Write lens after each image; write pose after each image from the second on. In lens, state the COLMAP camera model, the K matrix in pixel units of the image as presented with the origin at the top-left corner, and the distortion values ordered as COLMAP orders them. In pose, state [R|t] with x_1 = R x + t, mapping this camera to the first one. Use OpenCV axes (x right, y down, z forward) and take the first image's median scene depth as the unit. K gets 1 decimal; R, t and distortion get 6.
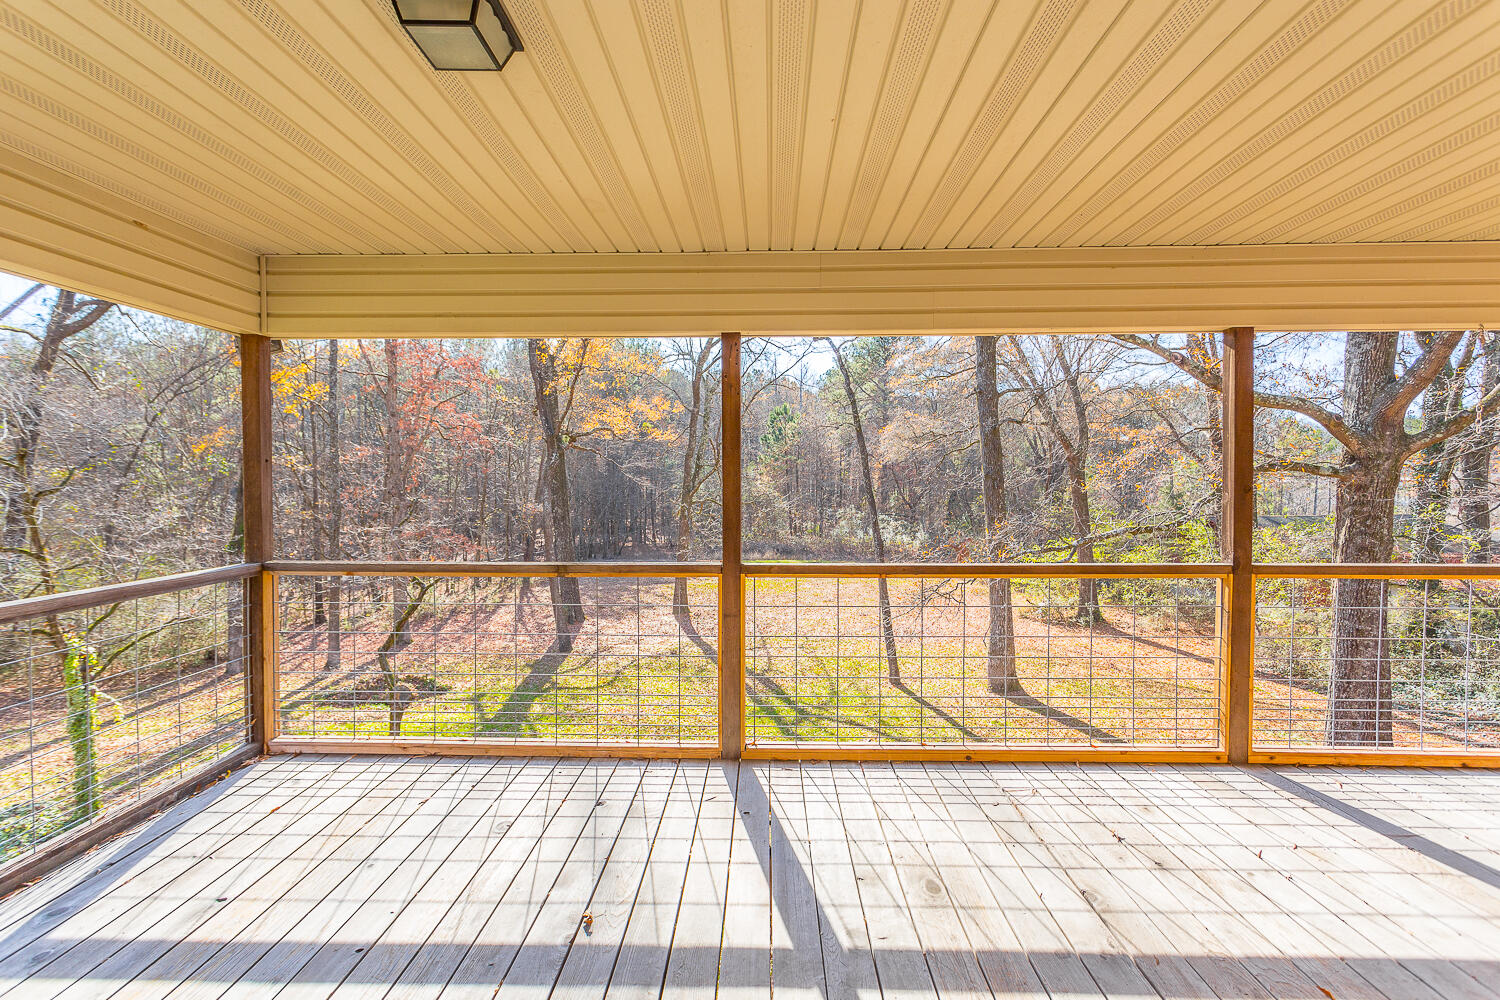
lens RADIAL K [[713.1, 0, 747.8], [0, 713.1, 500.8], [0, 0, 1]] dist [-0.000143, 0.003381]
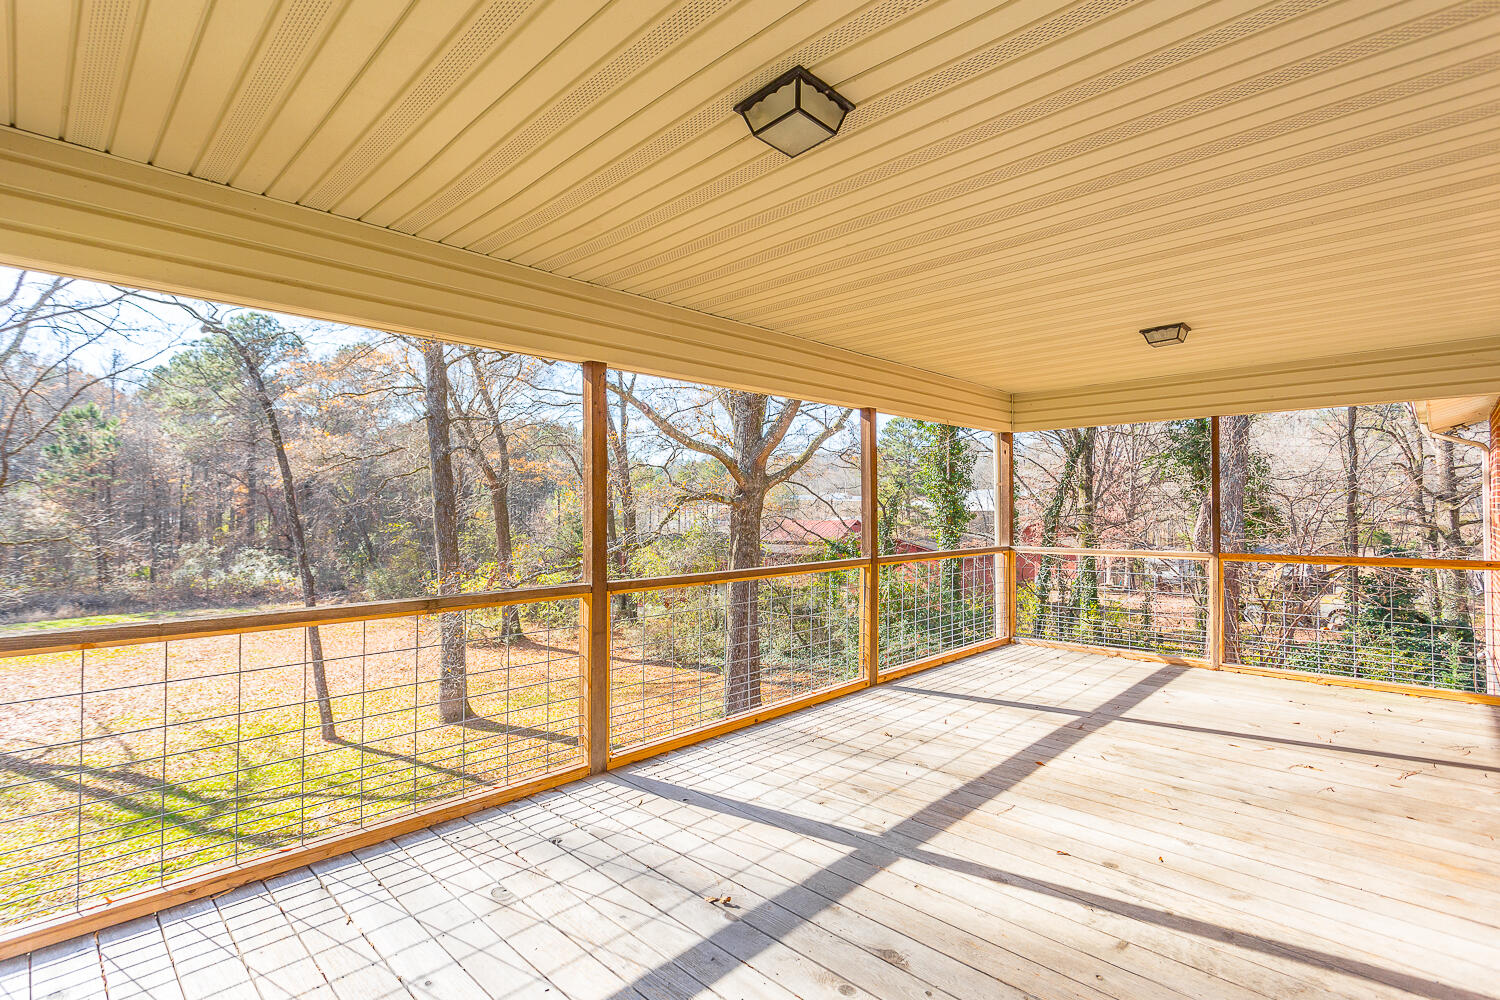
lens RADIAL K [[713.1, 0, 746.9], [0, 713.1, 500.3], [0, 0, 1]] dist [-0.000143, 0.003381]
pose [[0.675333, 0.007452, 0.737475, -0.110404], [0.021587, 0.999321, -0.029867, 0.000634], [-0.737197, 0.036090, 0.674714, 0.022992]]
